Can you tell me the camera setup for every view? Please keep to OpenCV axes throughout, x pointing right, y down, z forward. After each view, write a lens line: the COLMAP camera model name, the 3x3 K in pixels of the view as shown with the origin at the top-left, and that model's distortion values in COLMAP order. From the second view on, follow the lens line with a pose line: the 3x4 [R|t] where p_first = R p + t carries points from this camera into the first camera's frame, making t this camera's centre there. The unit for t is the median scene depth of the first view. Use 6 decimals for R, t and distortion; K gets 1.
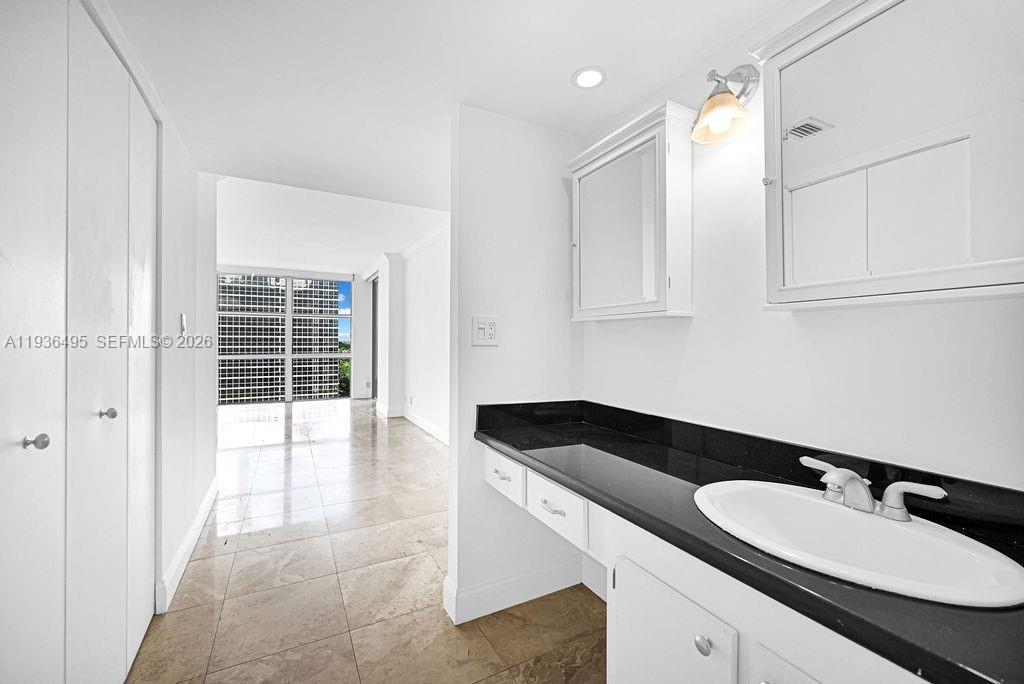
lens RADIAL K [[408.8, 0, 511.5], [0, 408.8, 340.4], [0, 0, 1]] dist [-0.003864, 0.000671]
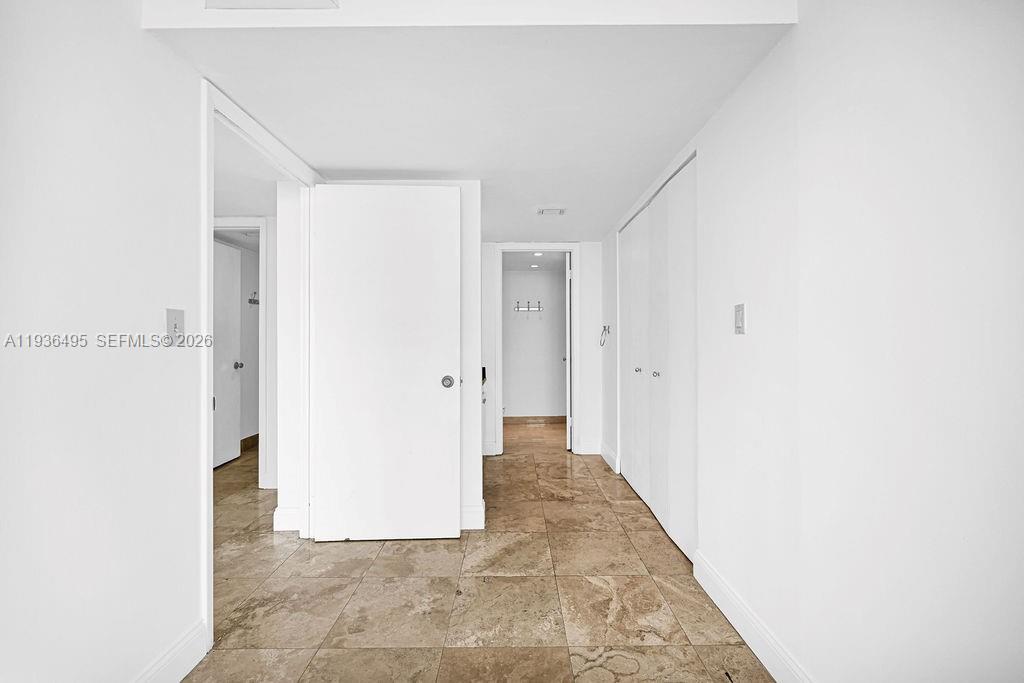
lens RADIAL K [[408.8, 0, 513.8], [0, 408.8, 338.8], [0, 0, 1]] dist [-0.003864, 0.000671]
pose [[-0.878540, -0.000140, 0.477669, -0.758332], [-0.001064, 0.999998, -0.001664, 0.003288], [-0.477668, -0.001970, -0.878538, 1.791801]]
